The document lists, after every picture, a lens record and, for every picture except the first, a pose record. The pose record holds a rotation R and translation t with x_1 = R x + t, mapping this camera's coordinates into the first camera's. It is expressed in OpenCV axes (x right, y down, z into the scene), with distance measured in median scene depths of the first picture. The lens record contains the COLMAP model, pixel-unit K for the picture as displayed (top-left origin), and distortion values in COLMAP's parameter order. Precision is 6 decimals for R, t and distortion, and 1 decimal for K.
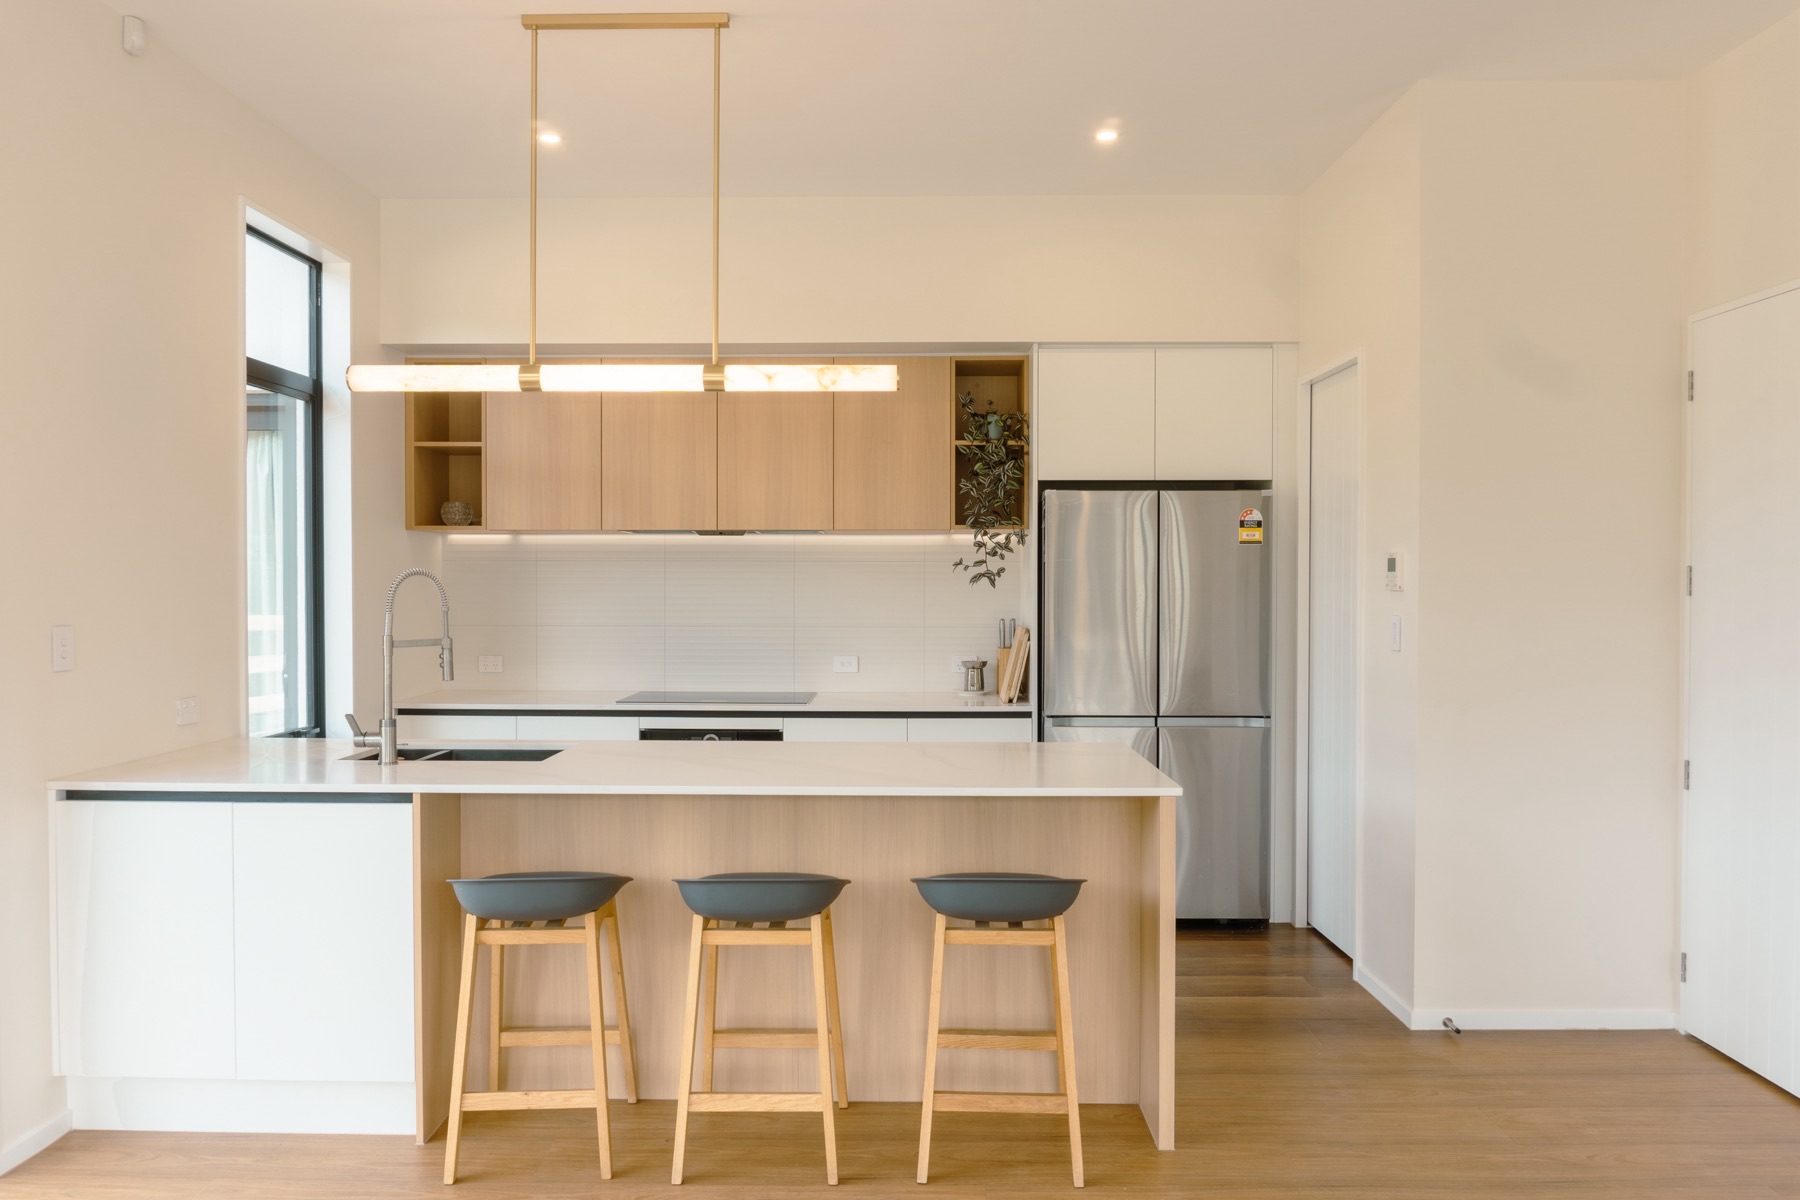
lens RADIAL K [[1325.5, 0, 900.0], [0, 1325.5, 600.0], [0, 0, 1]] dist [-0.014912, -0.004845]
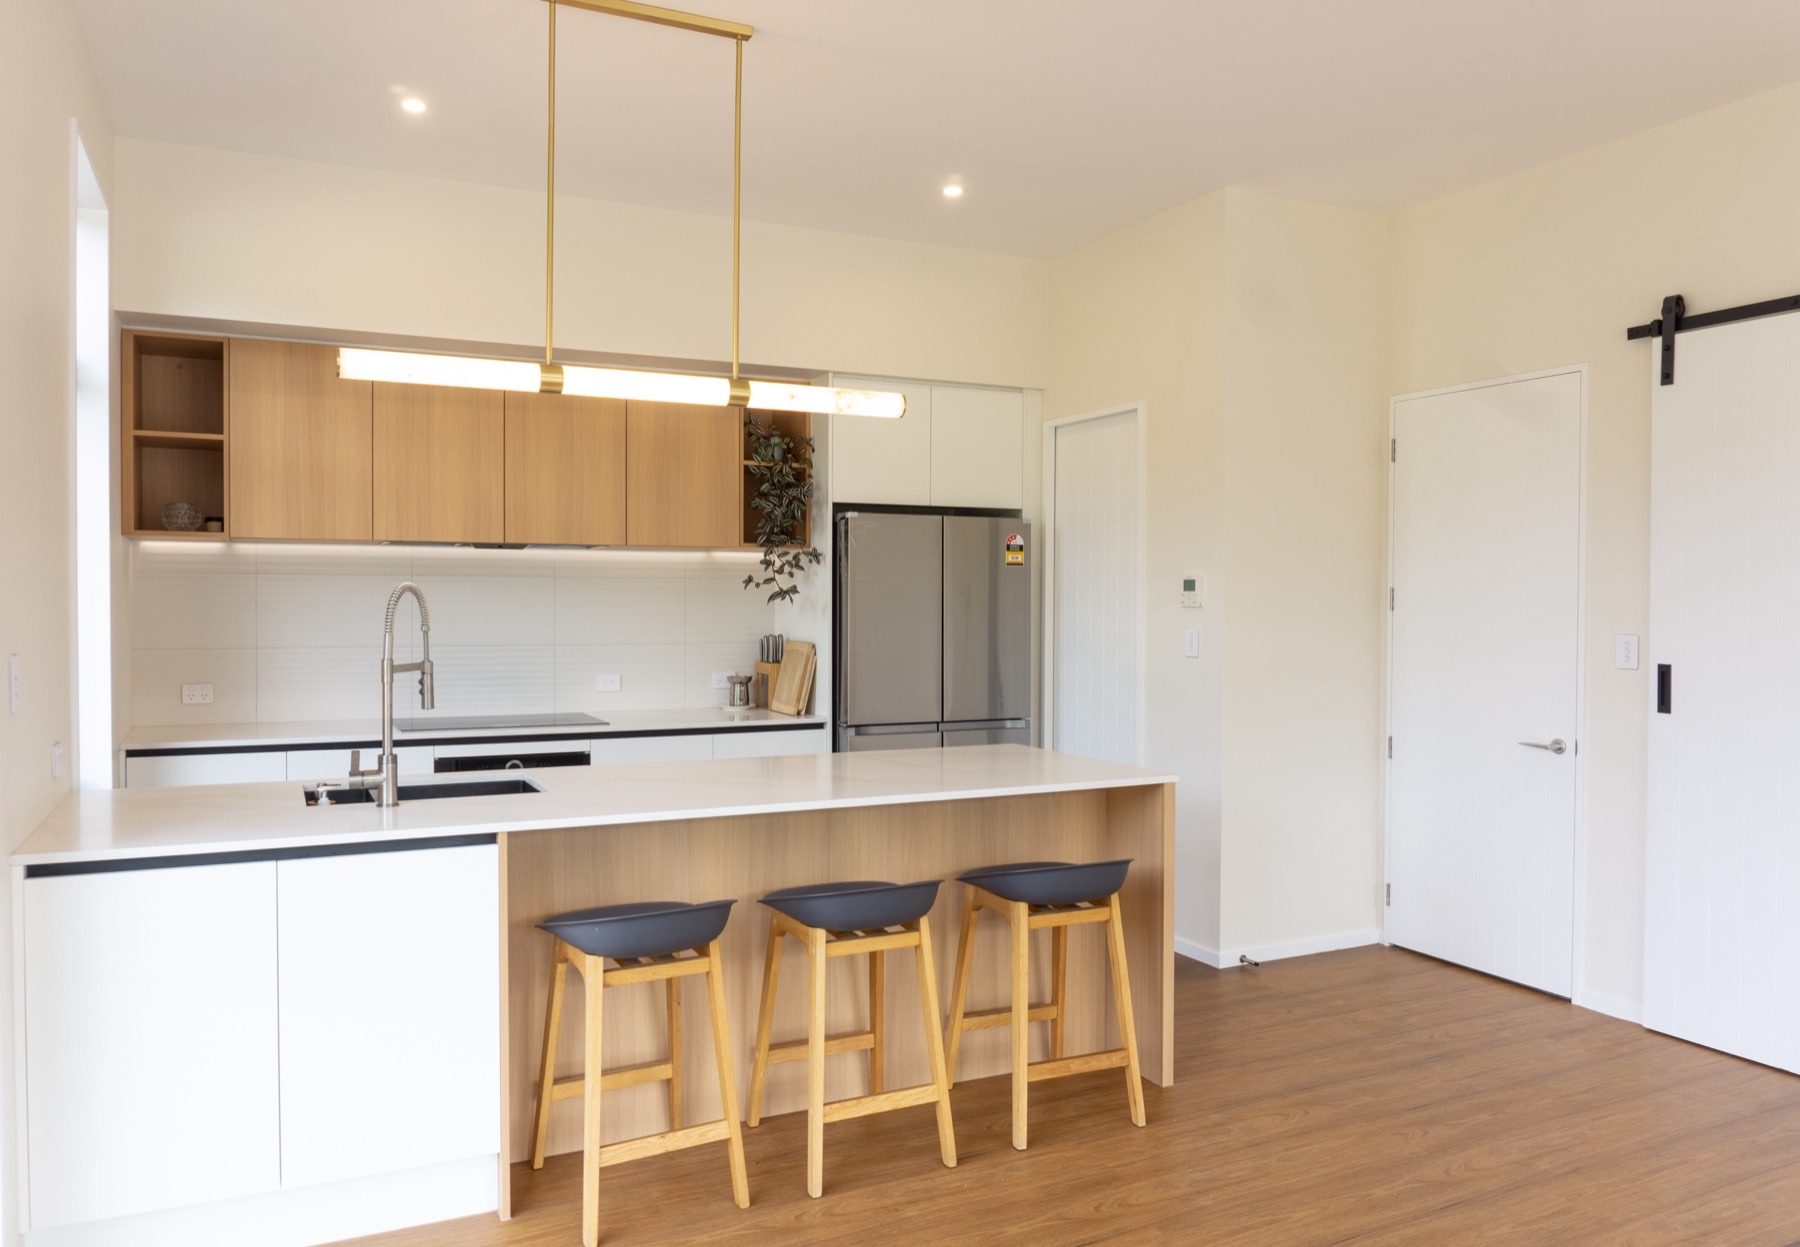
lens RADIAL K [[1316.2, 0, 900.0], [0, 1316.2, 623.5], [0, 0, 1]] dist [0.001094, -0.036702]
pose [[0.888834, -0.007068, 0.458174, -0.336167], [0.004466, 0.999967, 0.006763, -0.001106], [-0.458207, -0.003965, 0.888837, 0.047528]]
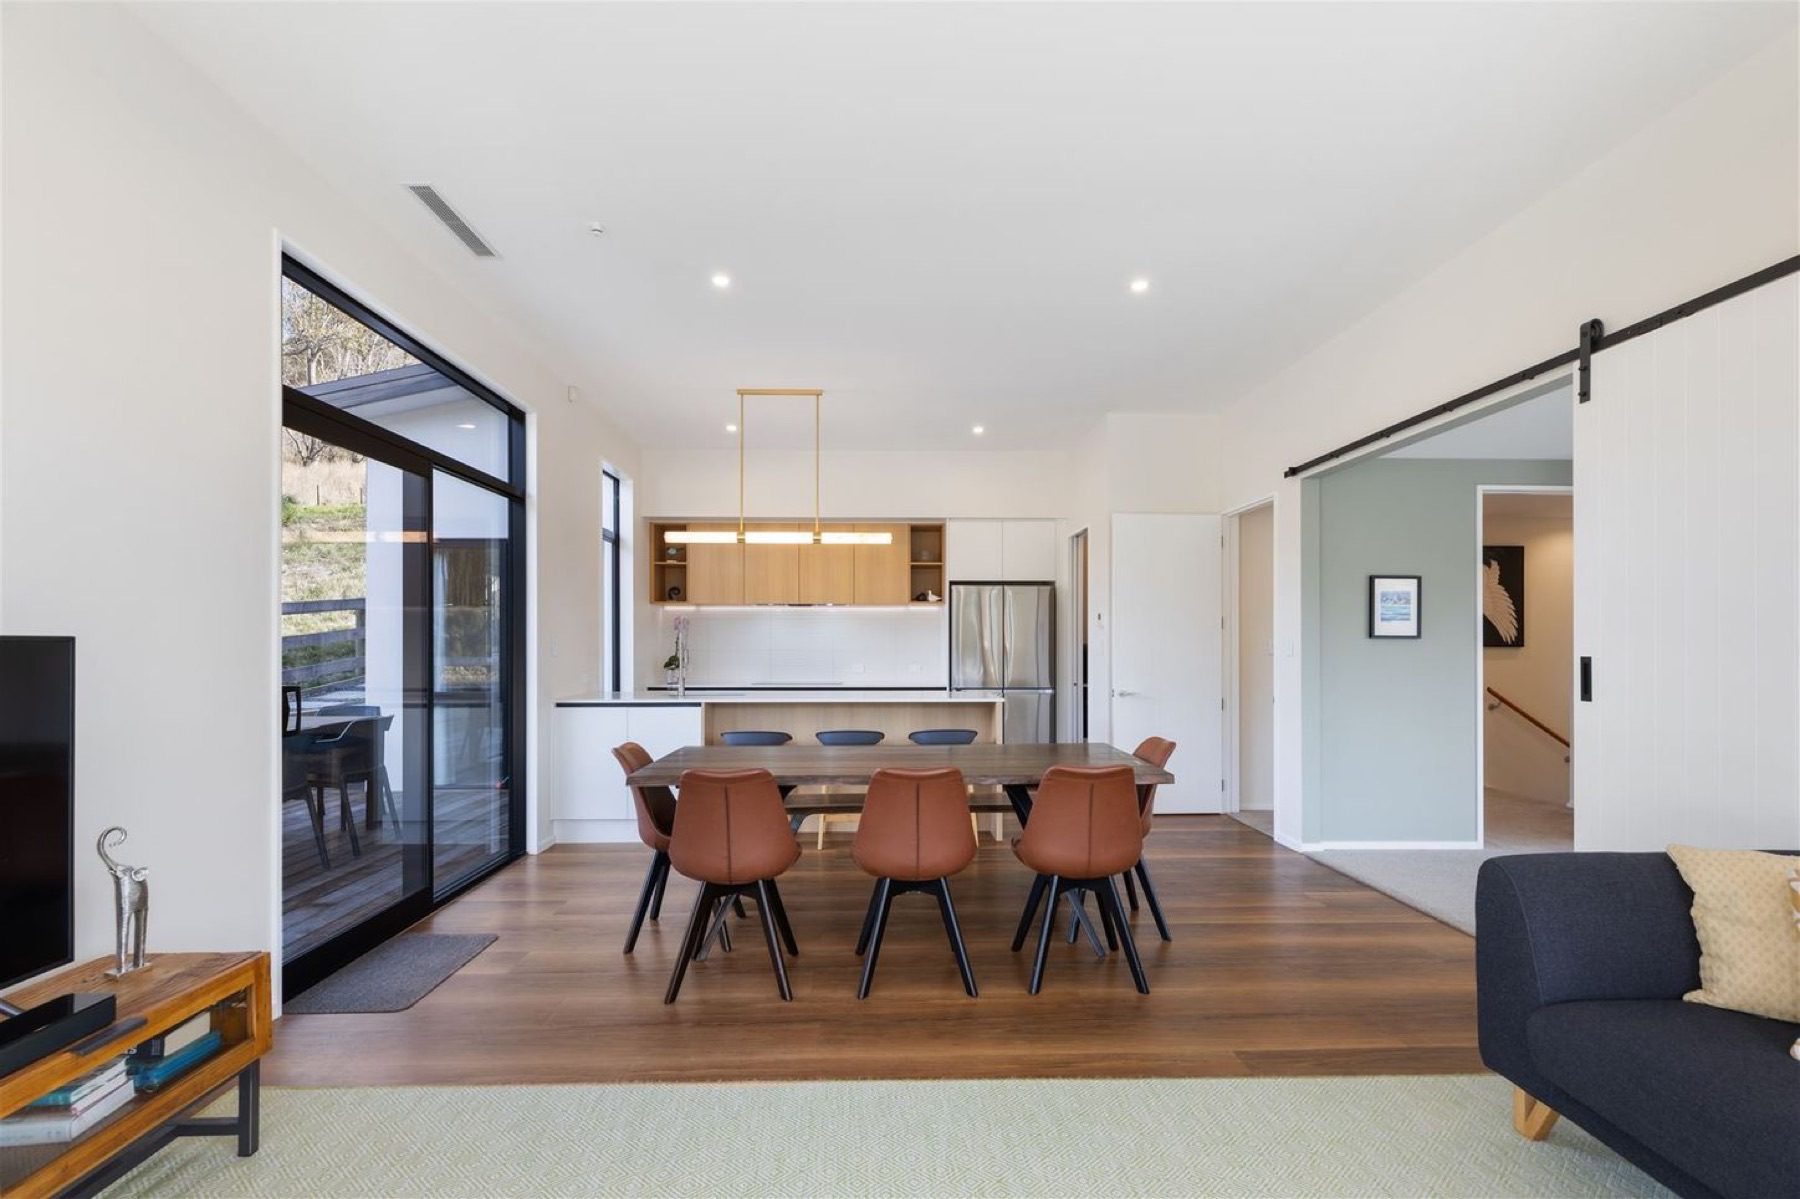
lens RADIAL K [[862.1, 0, 910.3], [0, 862.1, 646.8], [0, 0, 1]] dist [0.000427, -0.000031]
pose [[0.998431, -0.001580, 0.055966, -0.039168], [0.002548, 0.999848, -0.017240, 0.043395], [-0.055930, 0.017355, 0.998284, -0.418392]]
